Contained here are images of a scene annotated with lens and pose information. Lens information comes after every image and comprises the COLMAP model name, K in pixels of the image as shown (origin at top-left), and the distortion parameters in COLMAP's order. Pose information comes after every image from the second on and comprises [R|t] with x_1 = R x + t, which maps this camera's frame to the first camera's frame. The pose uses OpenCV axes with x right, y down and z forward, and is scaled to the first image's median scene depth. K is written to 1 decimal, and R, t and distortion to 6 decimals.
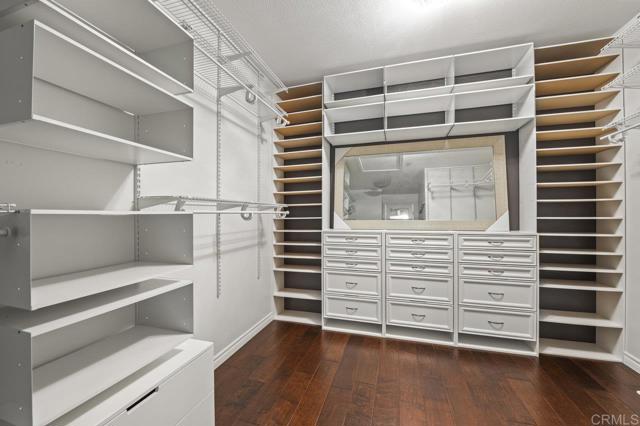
lens RADIAL K [[254.3, 0, 319.0], [0, 254.3, 212.6], [0, 0, 1]] dist [-0.008734, -0.001043]
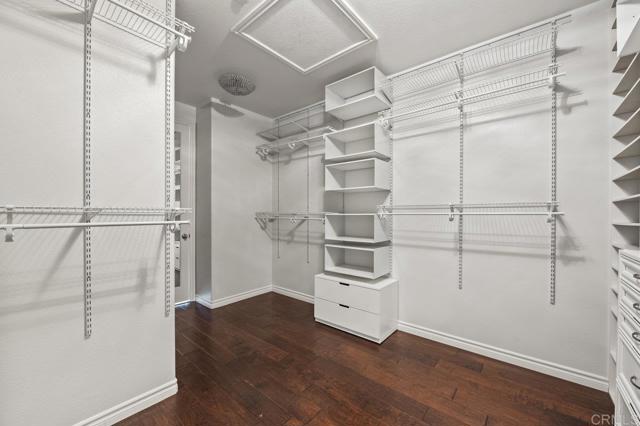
lens RADIAL K [[254.3, 0, 318.5], [0, 254.3, 214.9], [0, 0, 1]] dist [-0.008734, -0.001043]
pose [[-0.388530, 0.000551, -0.921436, 0.894720], [0.002087, 0.999998, -0.000282, 0.003237], [0.921434, -0.002033, -0.388530, 0.852716]]
